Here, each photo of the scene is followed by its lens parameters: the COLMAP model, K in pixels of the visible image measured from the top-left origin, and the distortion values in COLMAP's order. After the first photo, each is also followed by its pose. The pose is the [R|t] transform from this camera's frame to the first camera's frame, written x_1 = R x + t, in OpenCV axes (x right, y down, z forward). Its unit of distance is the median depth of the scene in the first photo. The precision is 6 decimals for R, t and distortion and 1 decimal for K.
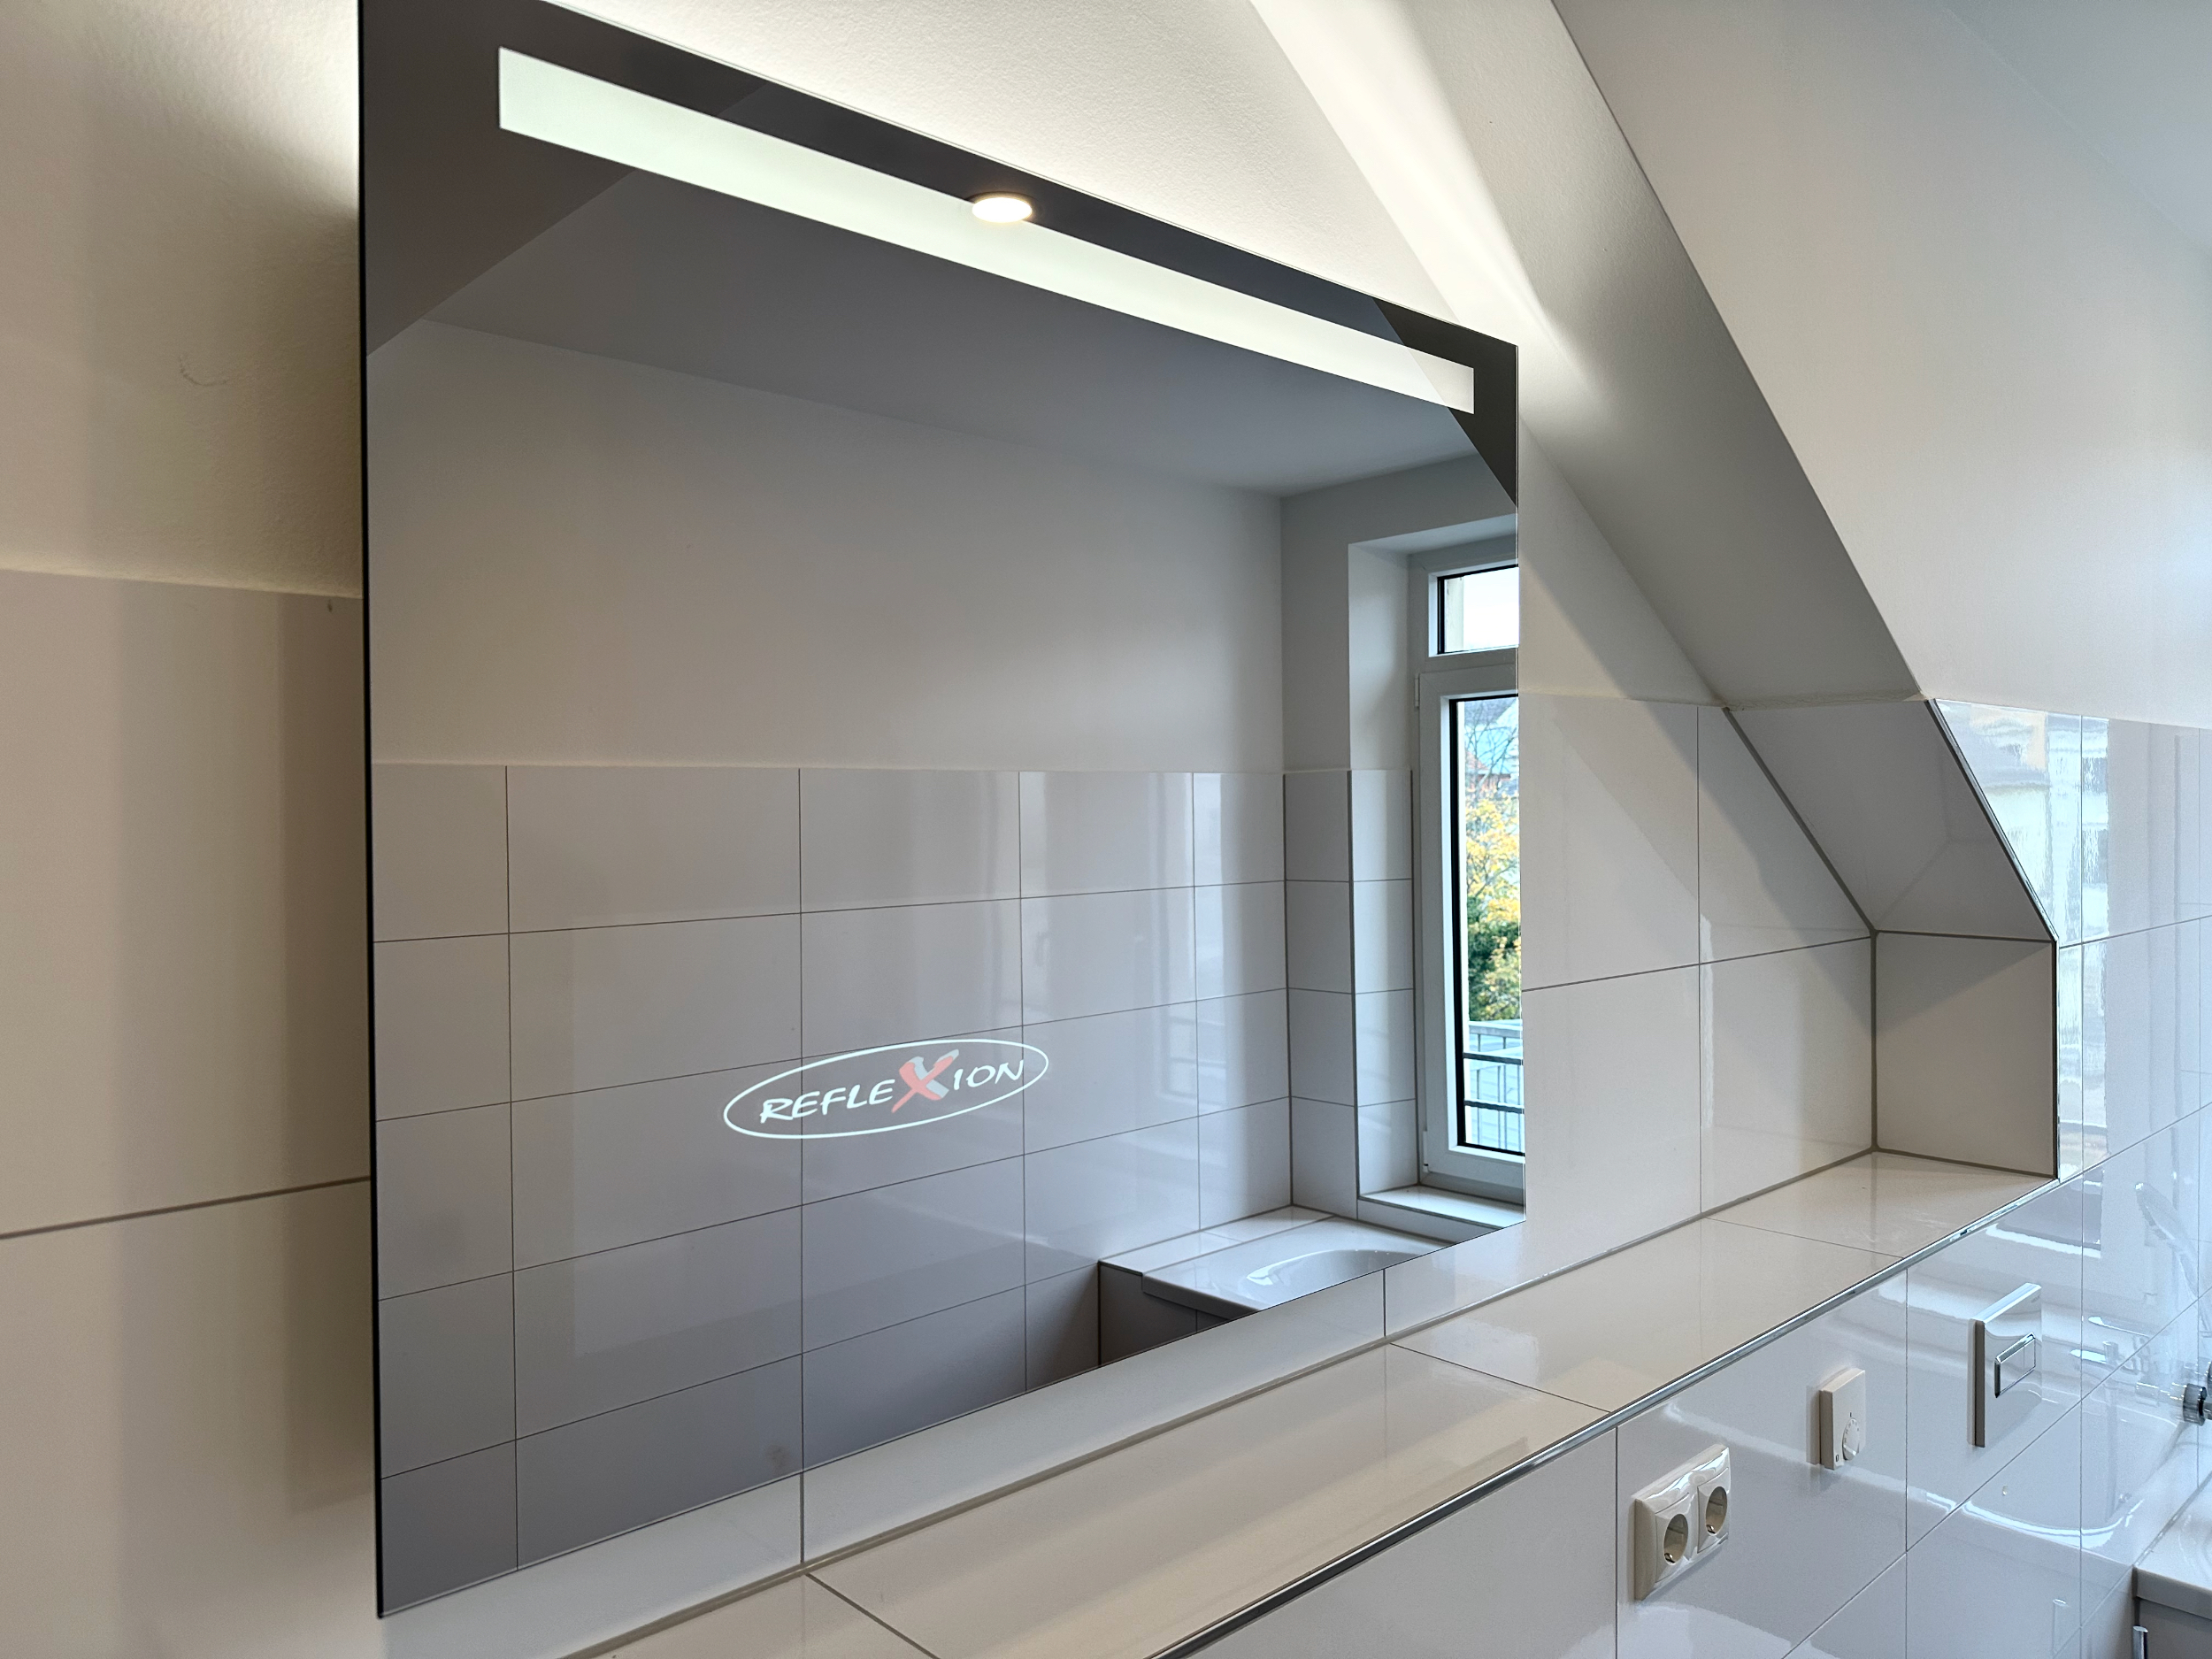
lens RADIAL K [[1555.0, 0, 1106.0], [0, 1555.0, 829.5], [0, 0, 1]] dist [0.021547, -0.049720]
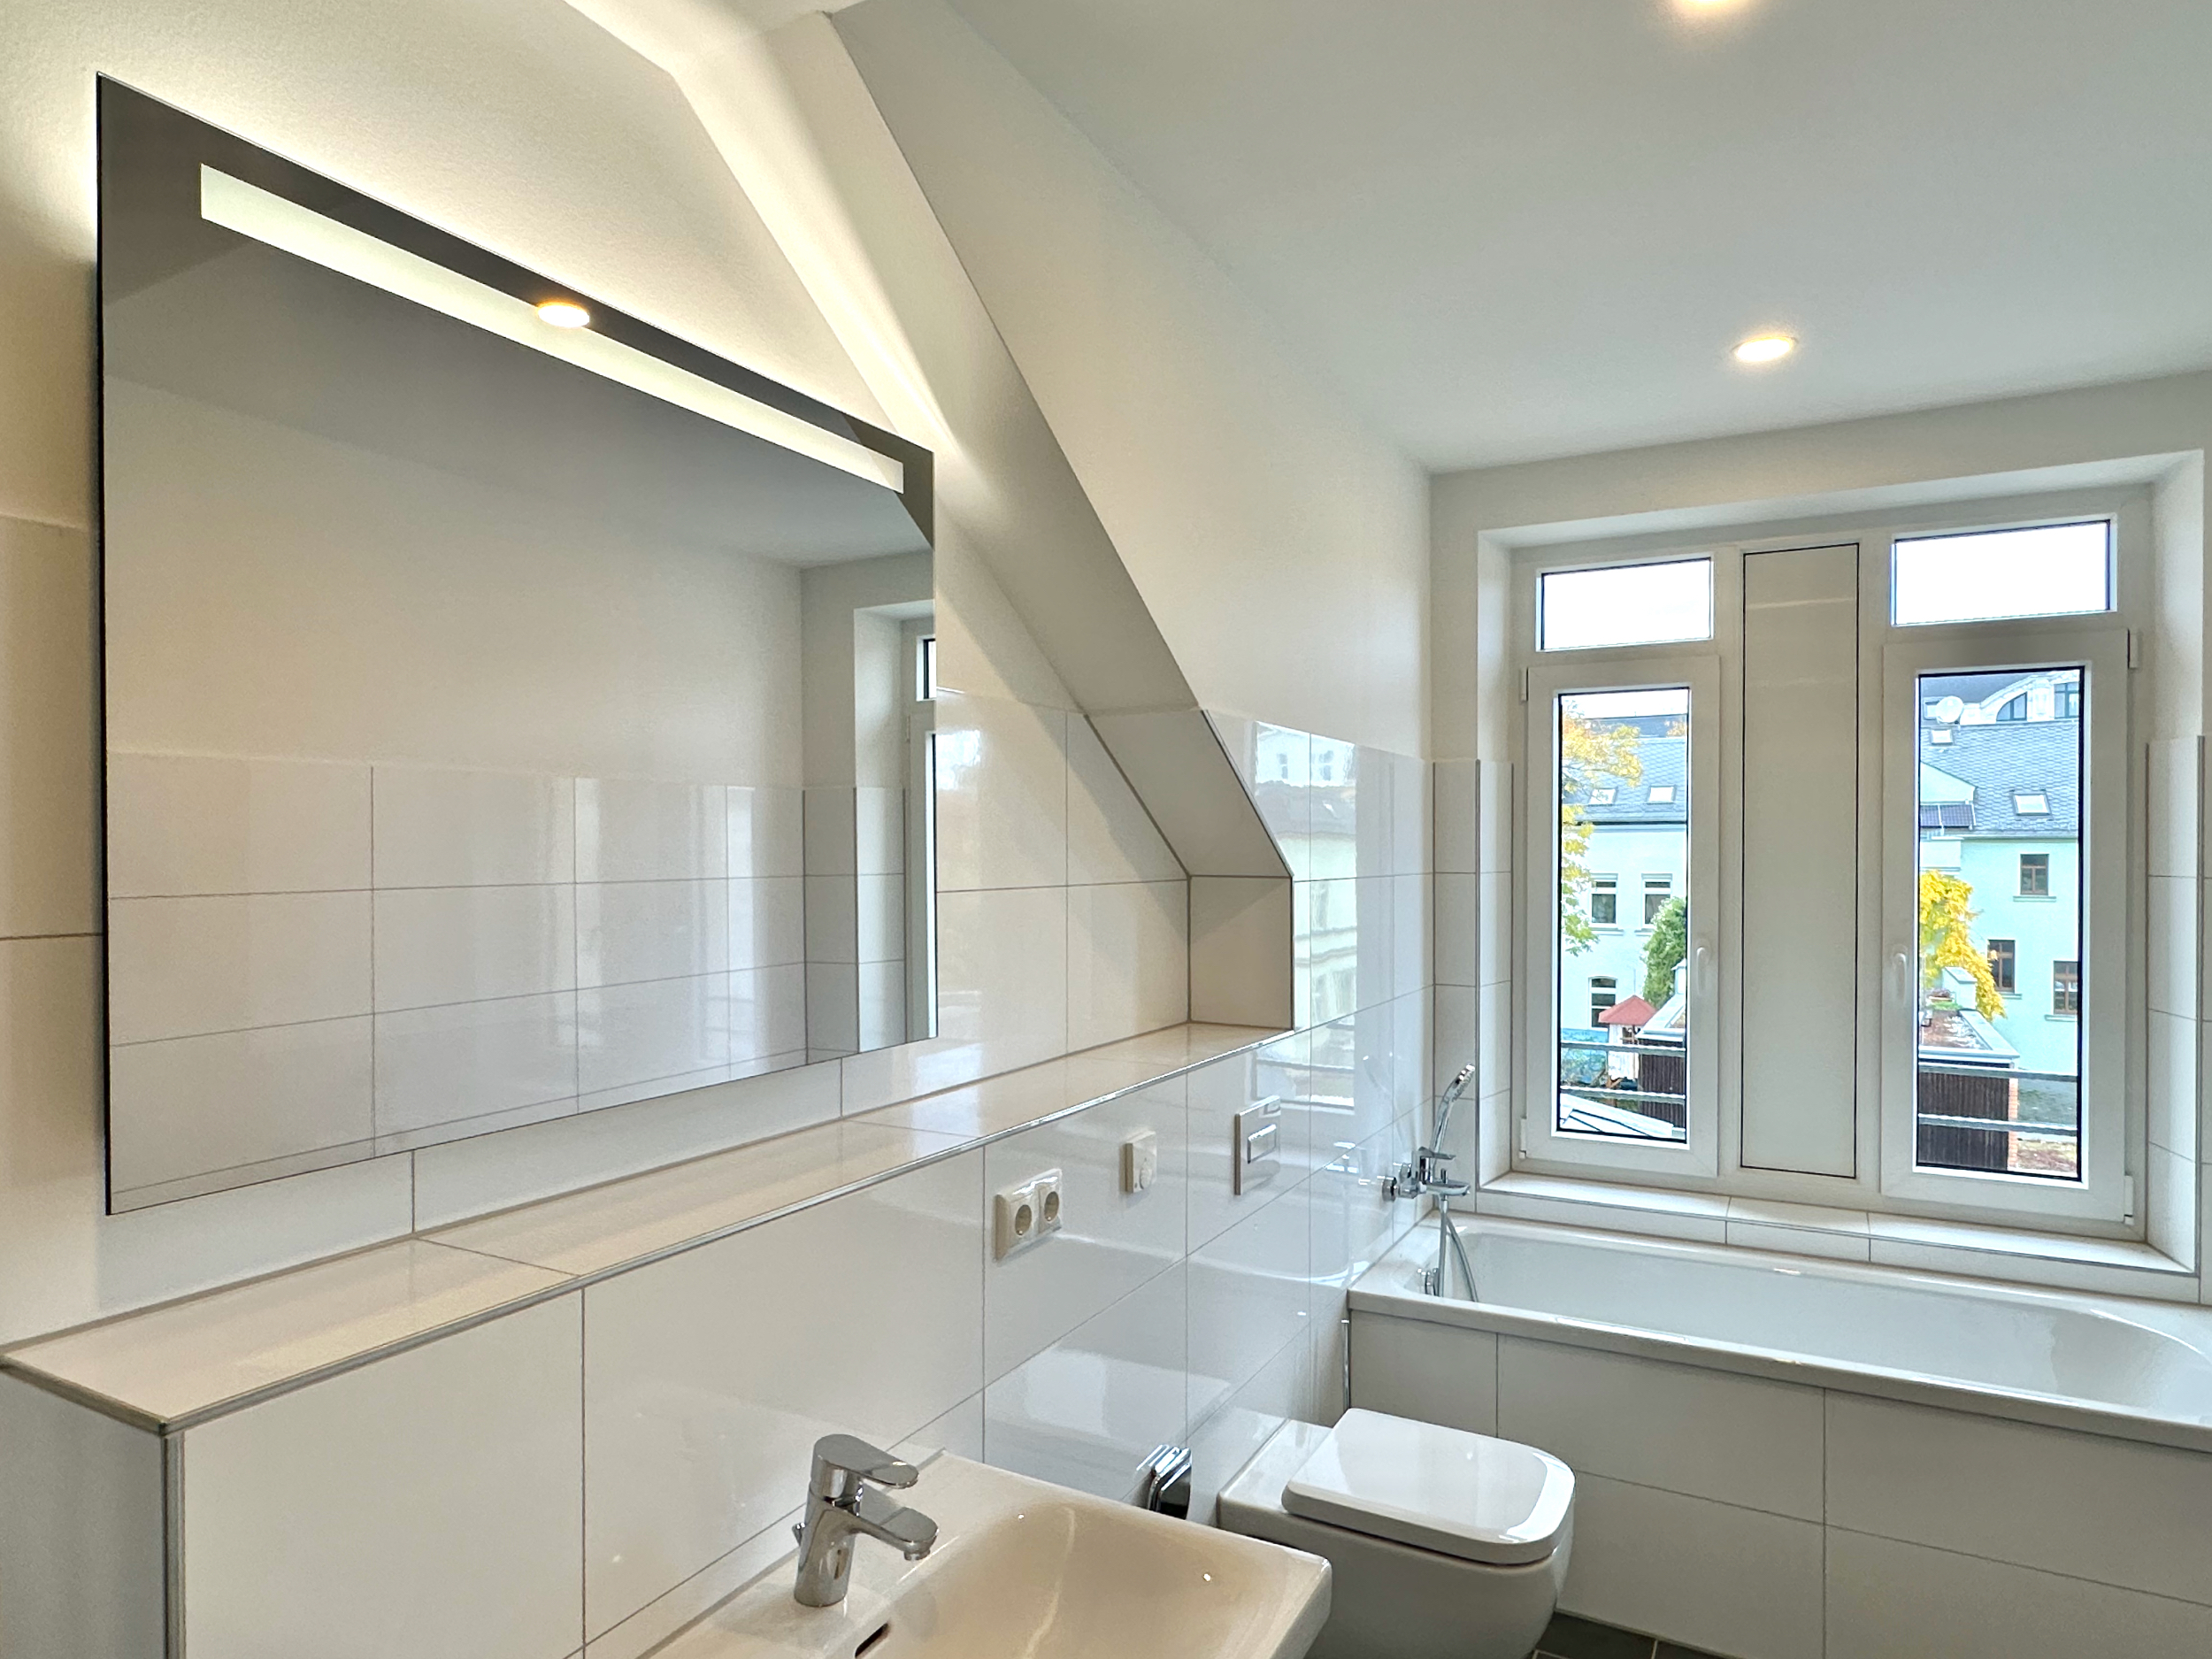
lens RADIAL K [[1302.0, 0, 1096.1], [0, 1302.0, 858.2], [0, 0, 1]] dist [-0.000891, -0.027665]
pose [[0.947377, 0.008111, 0.320019, 0.009142], [-0.005865, 0.999951, -0.007980, 0.071482], [-0.320068, 0.005683, 0.947378, -0.189557]]
